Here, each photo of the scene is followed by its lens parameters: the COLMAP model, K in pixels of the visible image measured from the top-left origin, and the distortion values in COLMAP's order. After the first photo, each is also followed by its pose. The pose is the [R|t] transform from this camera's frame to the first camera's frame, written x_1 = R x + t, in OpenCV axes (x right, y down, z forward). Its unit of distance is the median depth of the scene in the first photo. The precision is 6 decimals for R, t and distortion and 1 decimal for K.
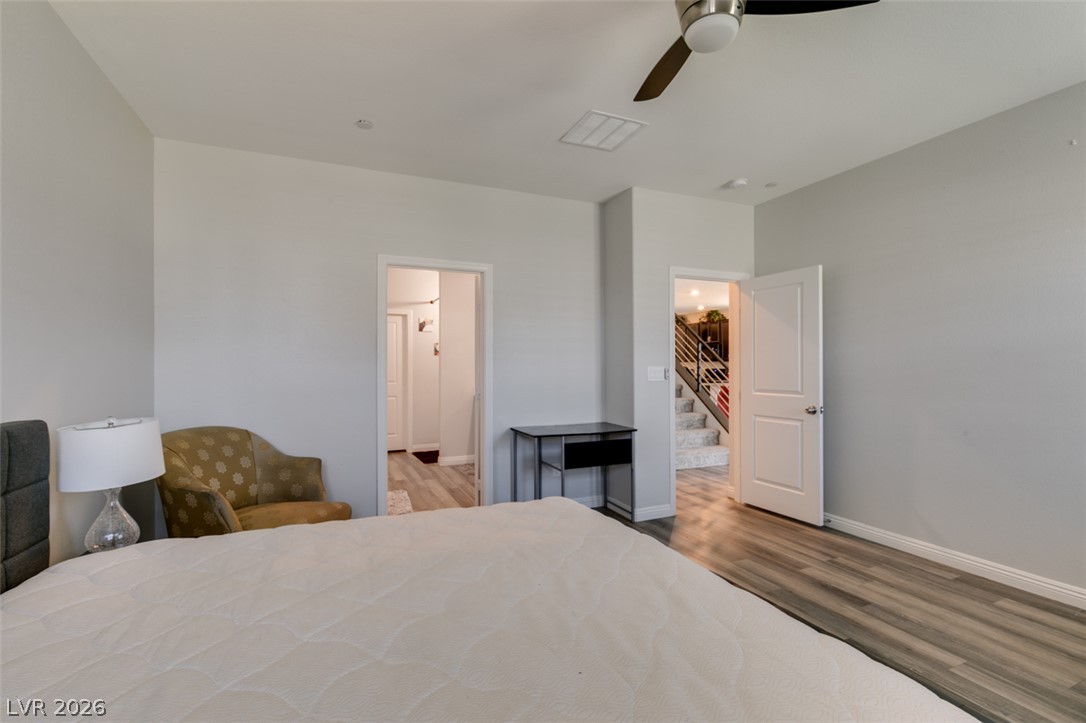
lens RADIAL K [[486.0, 0, 541.1], [0, 486.0, 367.3], [0, 0, 1]] dist [-0.002319, -0.001437]
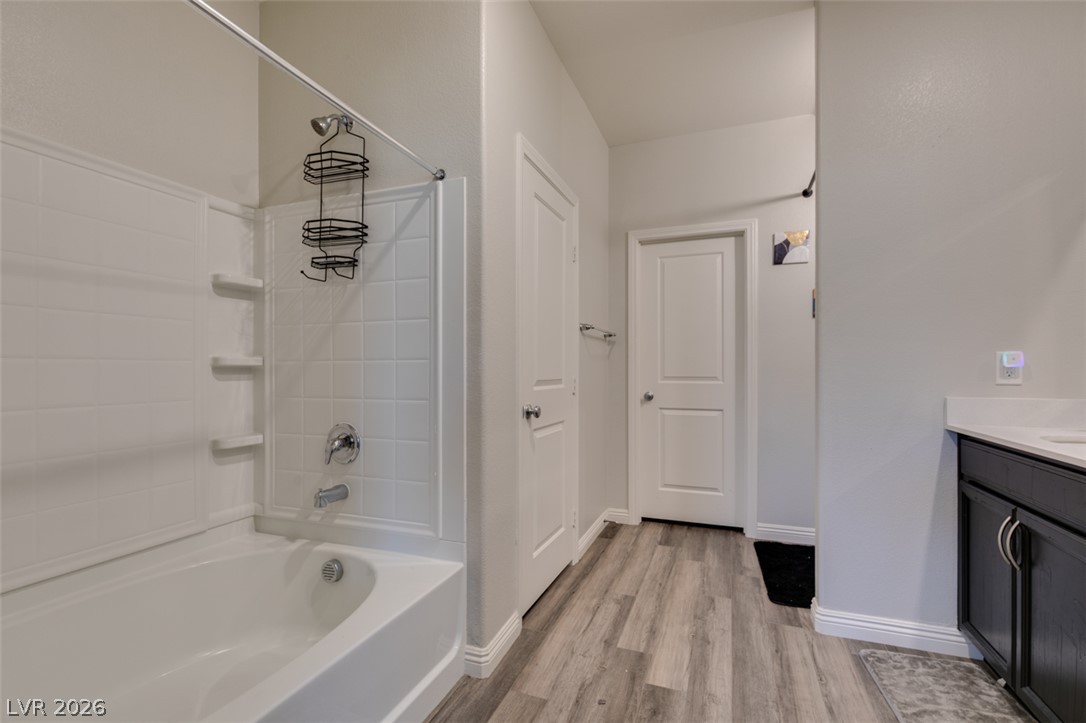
lens RADIAL K [[486.0, 0, 542.8], [0, 486.0, 366.3], [0, 0, 1]] dist [-0.002319, -0.001437]
pose [[0.709949, 0.001783, -0.704251, -0.091439], [0.005891, 0.999947, 0.008470, 0.012632], [0.704228, -0.010162, 0.709901, 0.546533]]
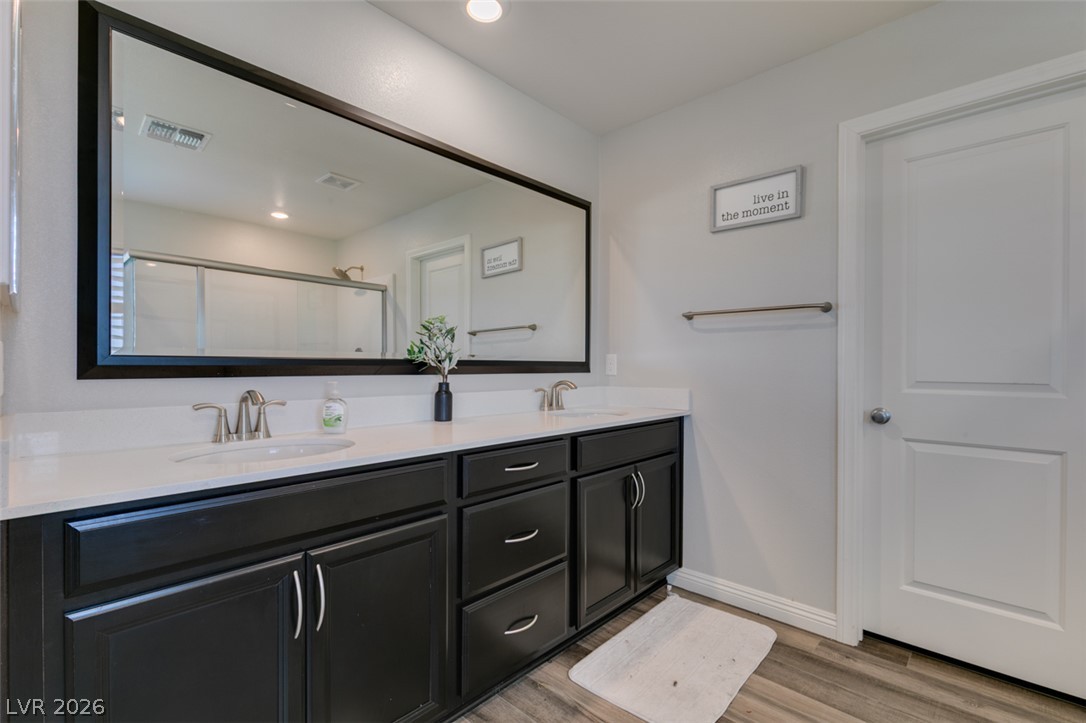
lens RADIAL K [[486.0, 0, 543.3], [0, 486.0, 369.1], [0, 0, 1]] dist [-0.002319, -0.001437]
pose [[0.403643, 0.006829, -0.914891, -0.190564], [-0.000645, 0.999974, 0.007179, 0.019536], [0.914916, -0.002308, 0.403637, 0.690124]]
